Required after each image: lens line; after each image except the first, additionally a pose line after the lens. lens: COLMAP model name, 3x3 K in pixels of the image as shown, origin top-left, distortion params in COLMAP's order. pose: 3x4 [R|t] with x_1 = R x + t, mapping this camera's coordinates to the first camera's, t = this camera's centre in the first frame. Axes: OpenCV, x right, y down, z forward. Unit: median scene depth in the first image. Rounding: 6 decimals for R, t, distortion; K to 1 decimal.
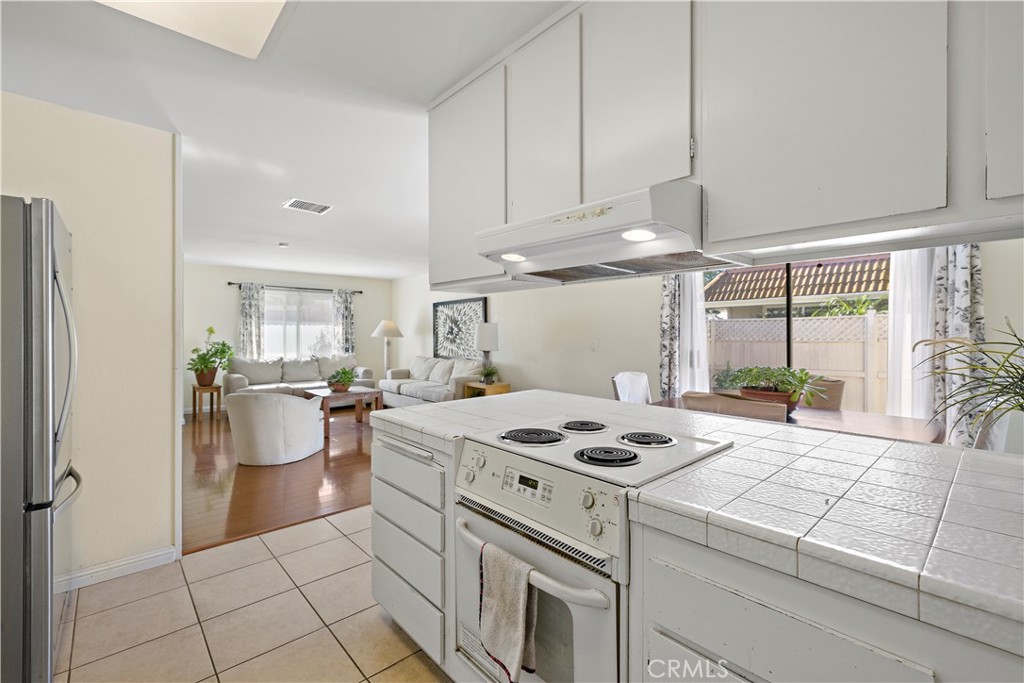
lens RADIAL K [[439.4, 0, 508.6], [0, 439.4, 343.9], [0, 0, 1]] dist [-0.001418, 0.000478]
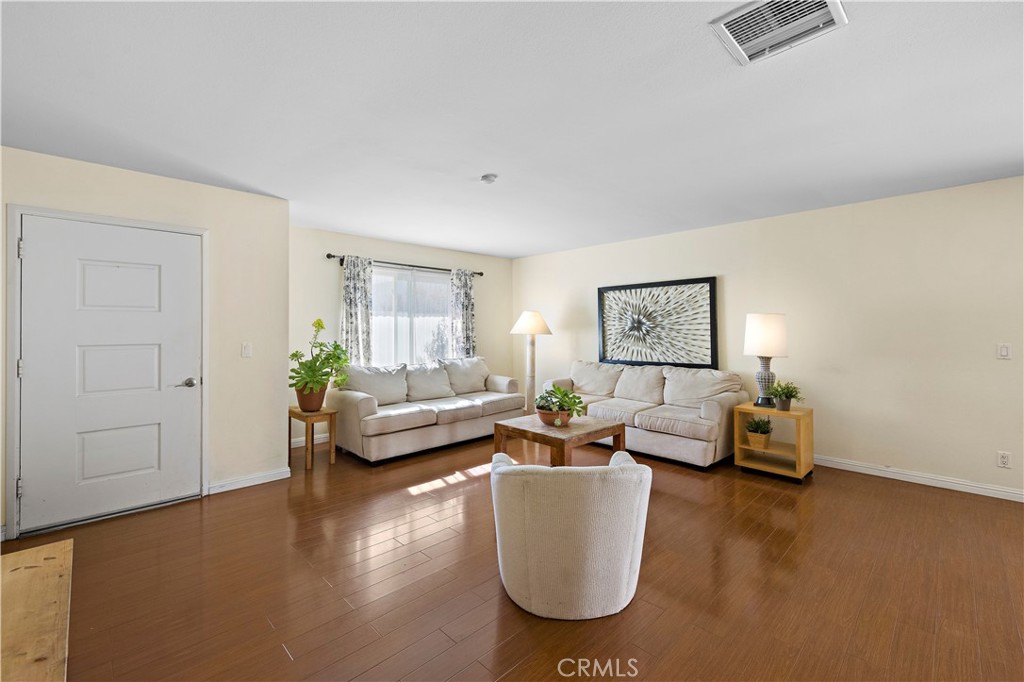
lens RADIAL K [[439.4, 0, 515.0], [0, 439.4, 331.7], [0, 0, 1]] dist [-0.001418, 0.000478]
pose [[0.998818, 0.000603, 0.048593, -0.365626], [0.000128, 0.999887, -0.015052, -0.009179], [-0.048597, 0.015040, 0.998705, 0.294442]]
